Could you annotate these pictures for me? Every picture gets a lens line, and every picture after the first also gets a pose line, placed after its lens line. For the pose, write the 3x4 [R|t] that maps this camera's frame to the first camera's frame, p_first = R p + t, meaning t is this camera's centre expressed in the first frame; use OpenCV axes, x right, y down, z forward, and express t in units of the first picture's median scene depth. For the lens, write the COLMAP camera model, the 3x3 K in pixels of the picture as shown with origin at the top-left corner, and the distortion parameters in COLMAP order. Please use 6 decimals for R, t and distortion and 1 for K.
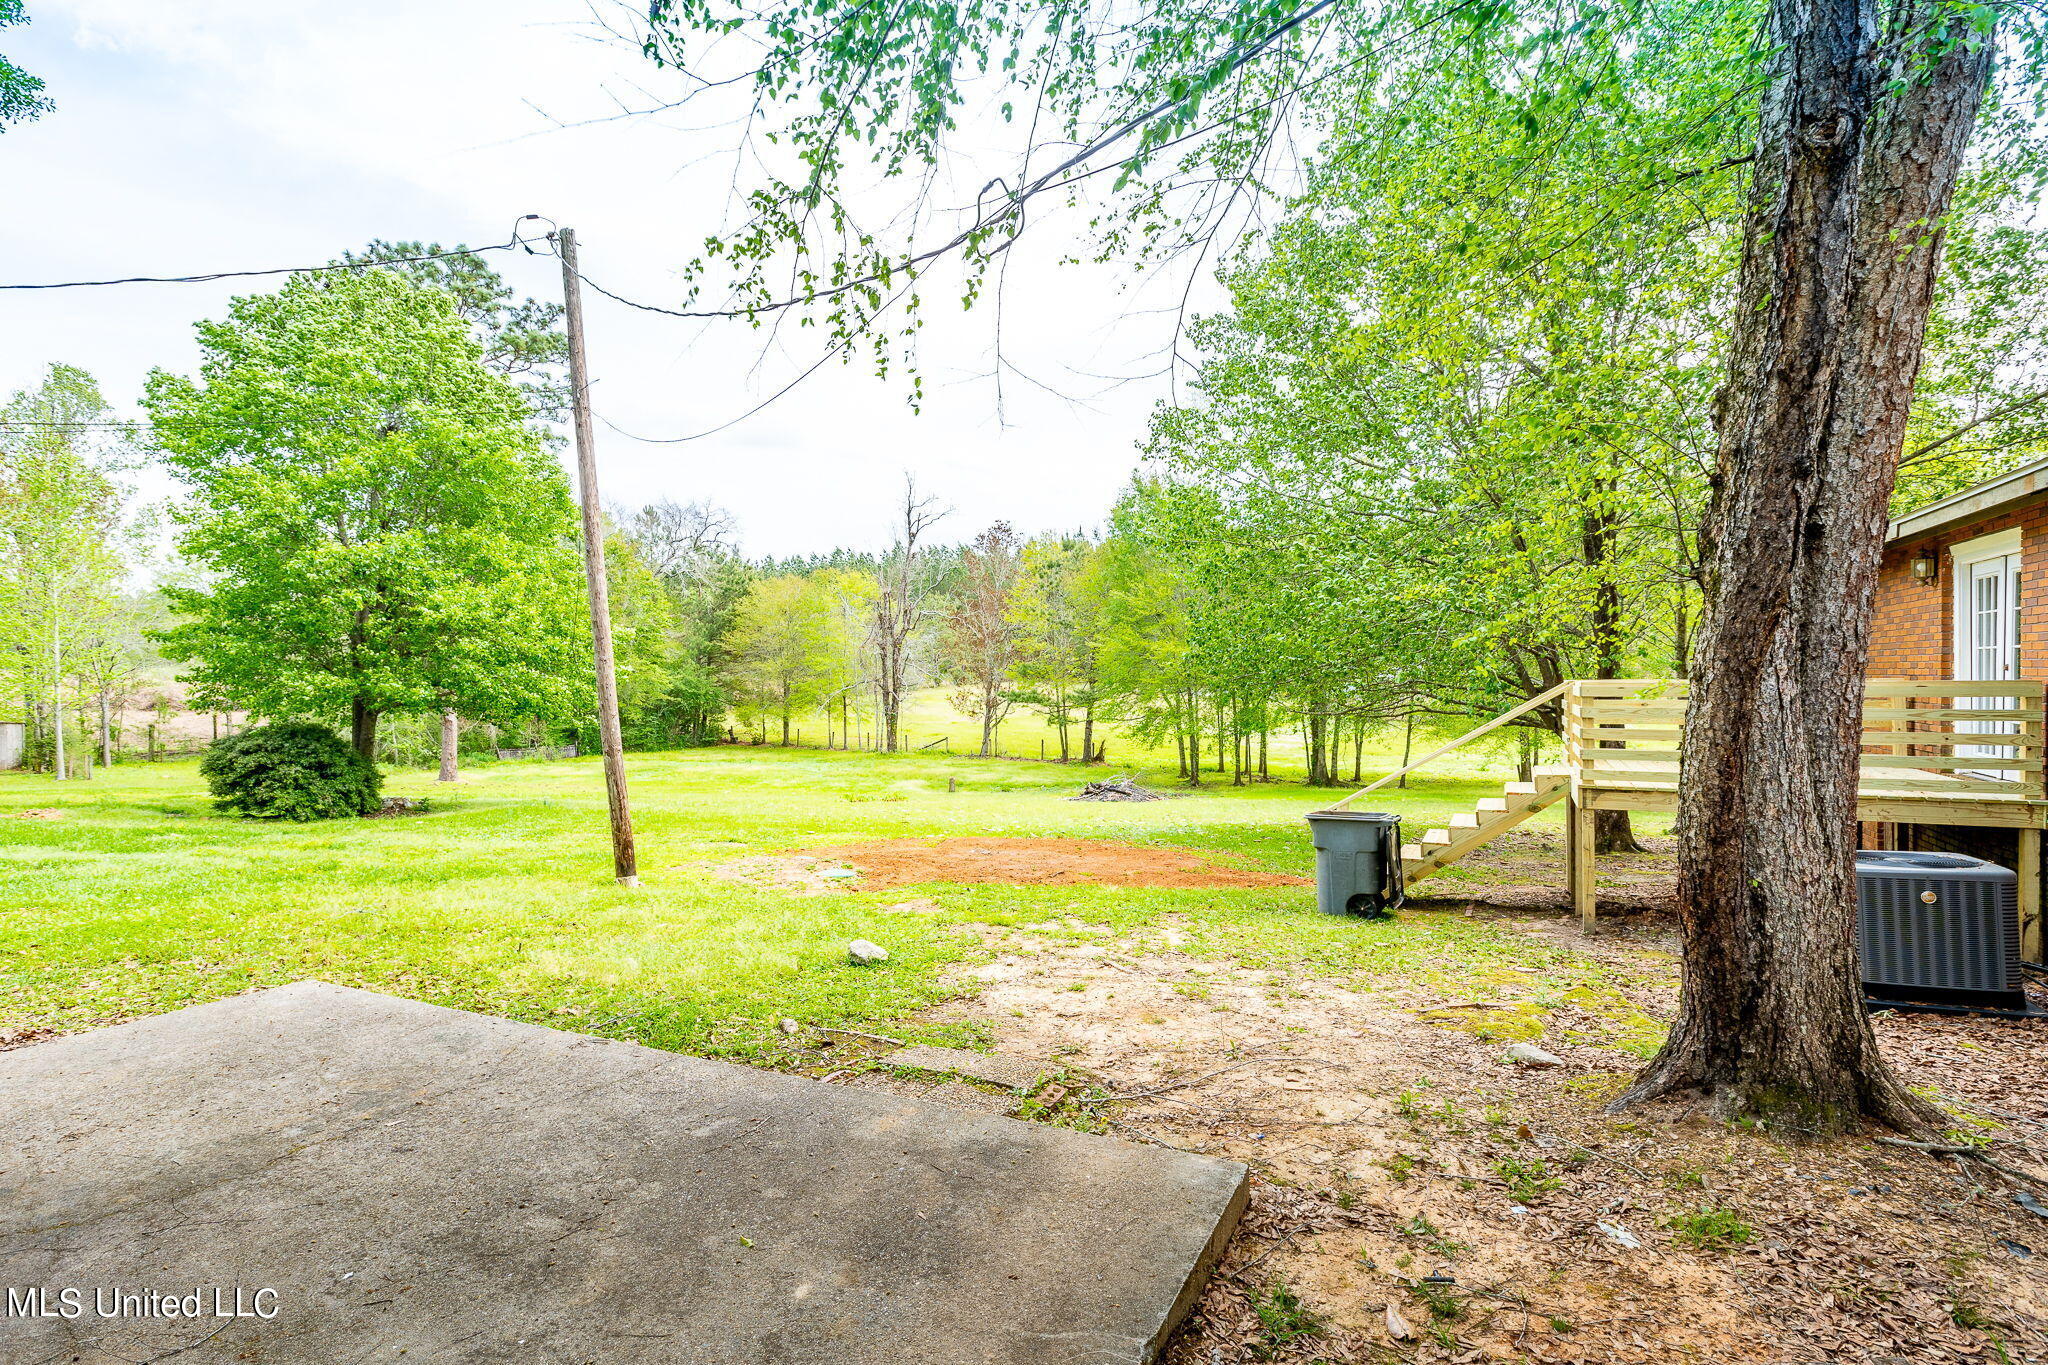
lens RADIAL K [[994.7, 0, 1024.0], [0, 994.7, 682.5], [0, 0, 1]] dist [-0.001584, -0.000950]
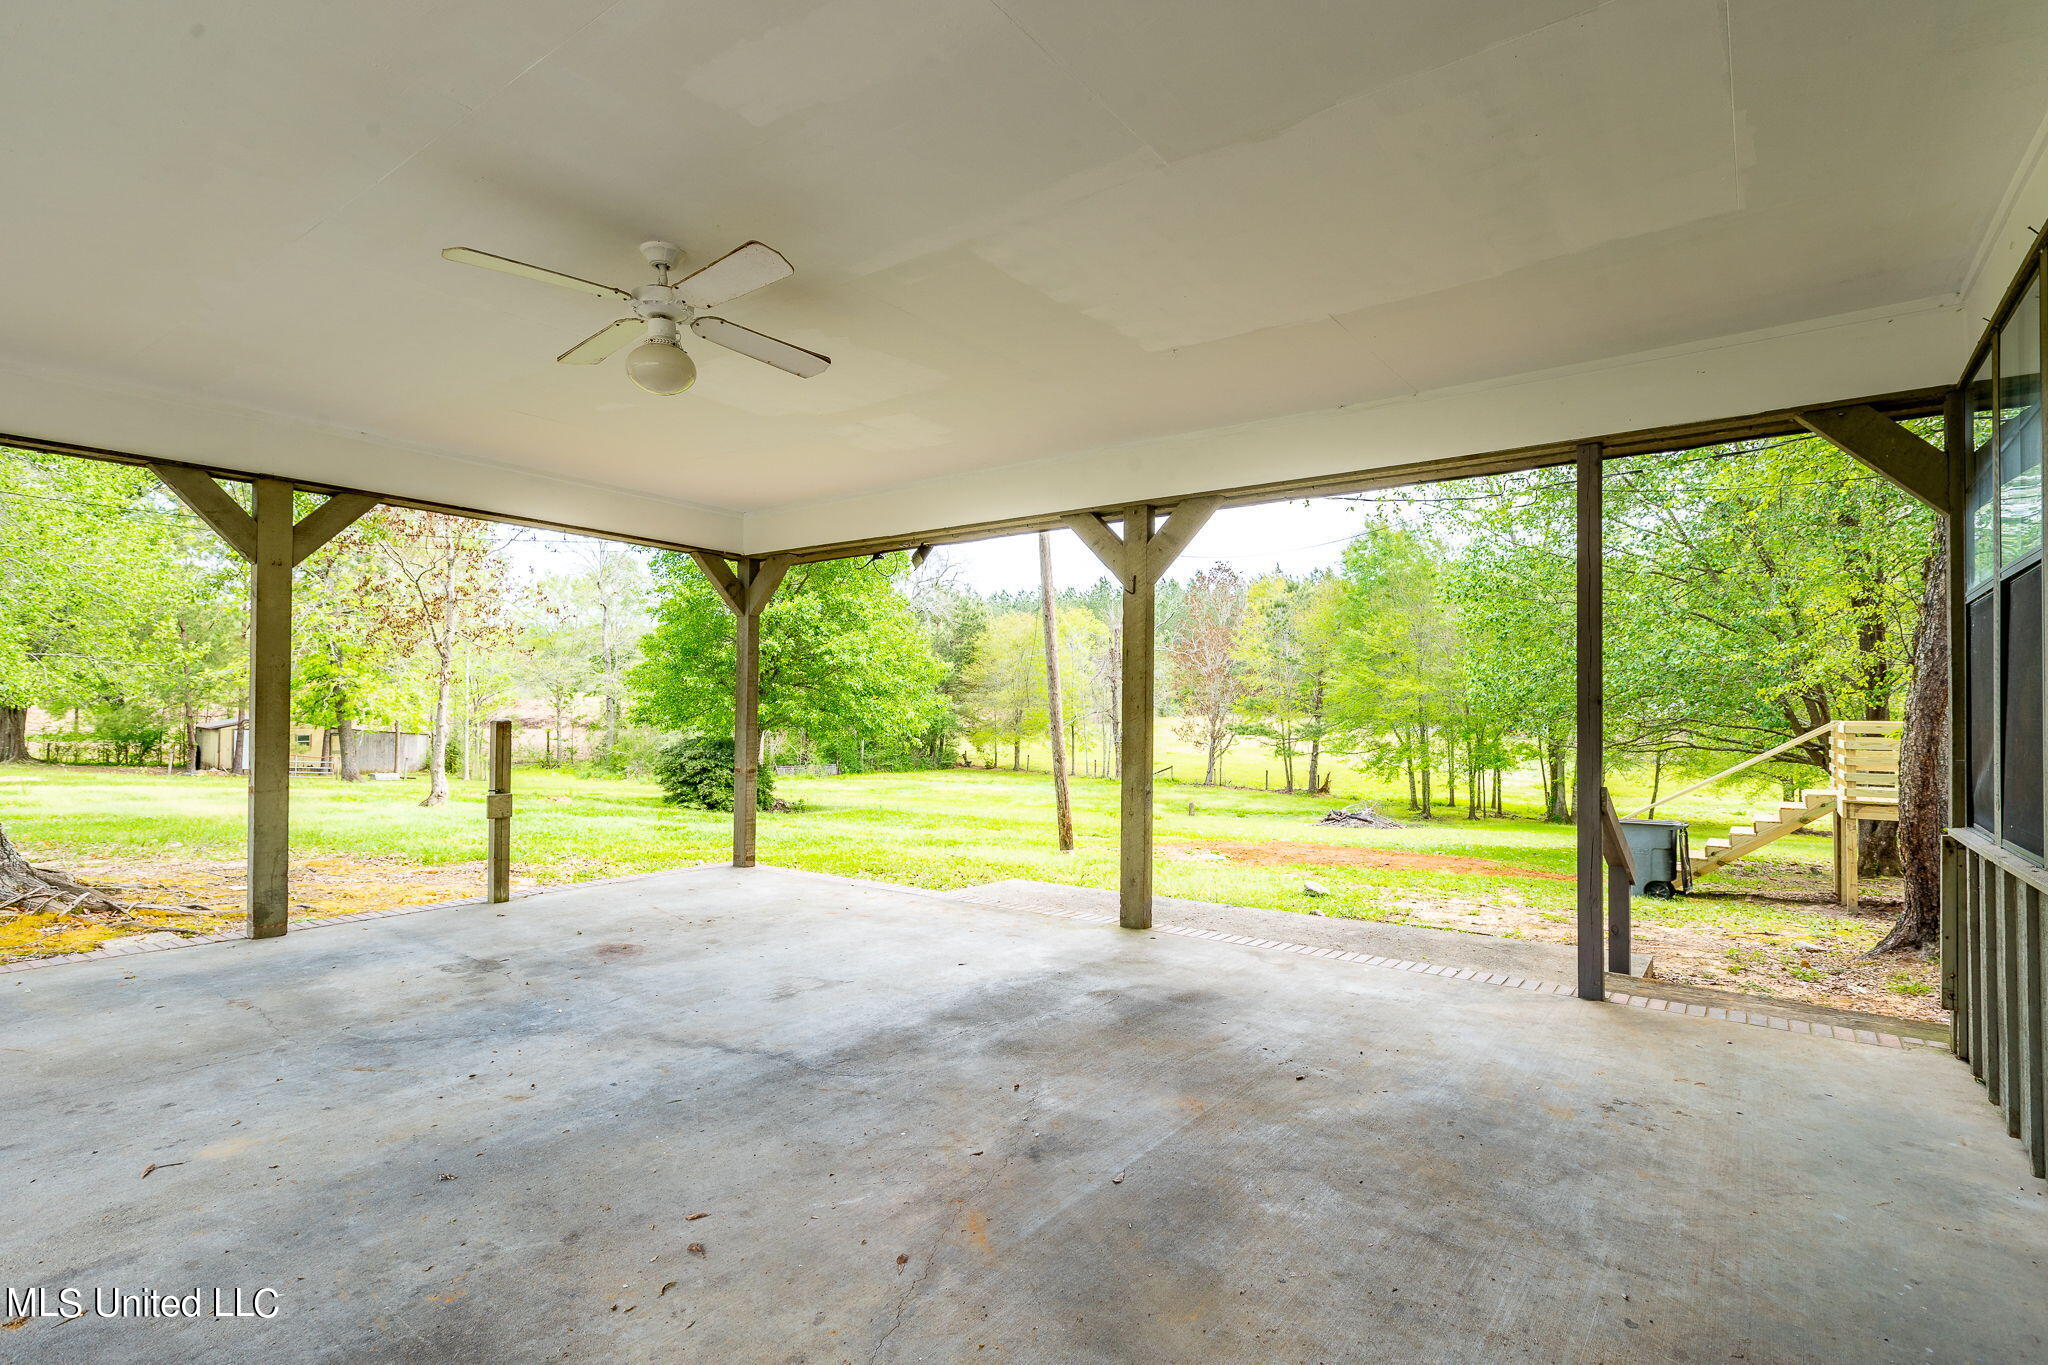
lens RADIAL K [[994.7, 0, 1024.0], [0, 994.7, 682.5], [0, 0, 1]] dist [-0.001584, -0.000950]
pose [[0.982470, 0.011439, -0.186069, -0.047809], [-0.017258, 0.999410, -0.029688, 0.000882], [0.185619, 0.032379, 0.982088, -0.089878]]
